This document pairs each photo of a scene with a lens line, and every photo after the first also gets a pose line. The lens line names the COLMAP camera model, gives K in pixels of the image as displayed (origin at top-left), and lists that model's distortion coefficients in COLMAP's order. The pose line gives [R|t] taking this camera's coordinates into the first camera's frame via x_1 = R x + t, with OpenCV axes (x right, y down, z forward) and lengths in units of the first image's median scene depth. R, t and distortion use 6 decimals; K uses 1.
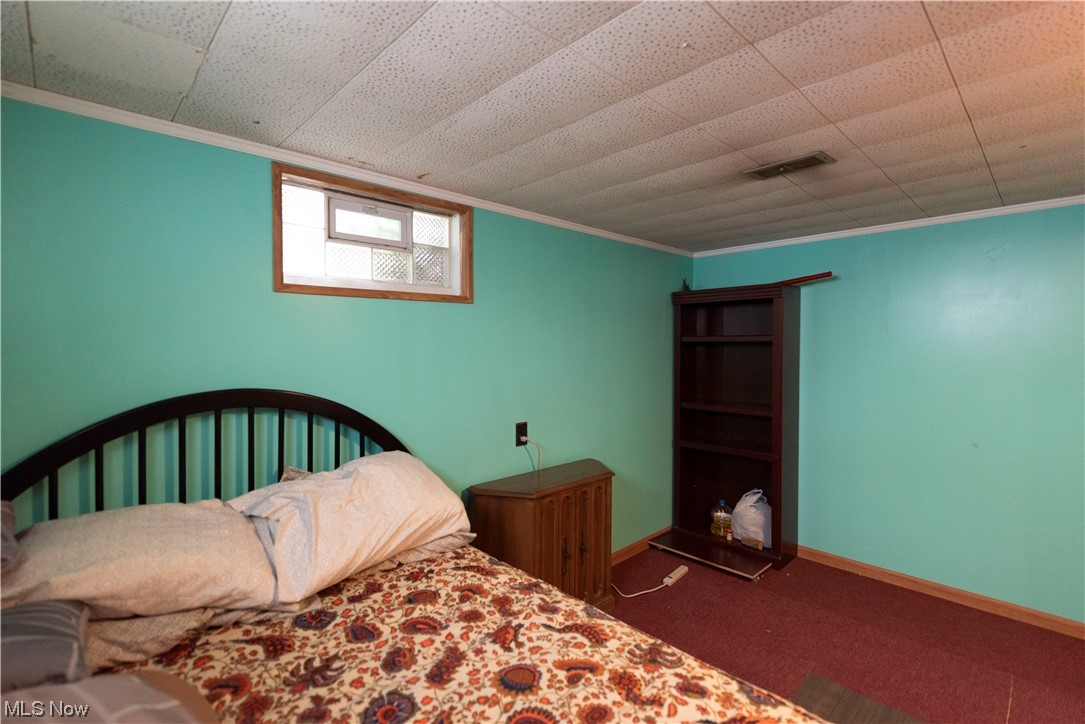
lens RADIAL K [[490.5, 0, 541.5], [0, 490.5, 353.1], [0, 0, 1]] dist [-0.000581, -0.001818]
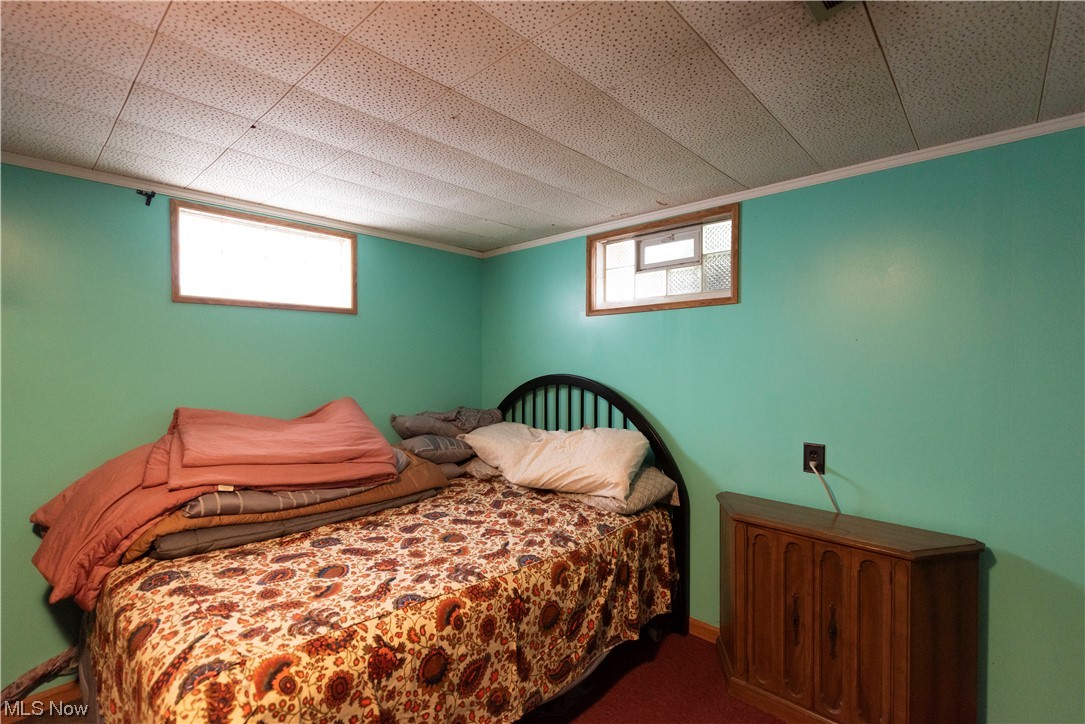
lens RADIAL K [[495.2, 0, 541.5], [0, 495.2, 360.9], [0, 0, 1]] dist [0.004125, 0.000012]
pose [[0.047881, 0.009326, -0.998810, 1.064571], [-0.011617, 0.999894, 0.008780, 0.009083], [0.998785, 0.011183, 0.047984, 0.754558]]
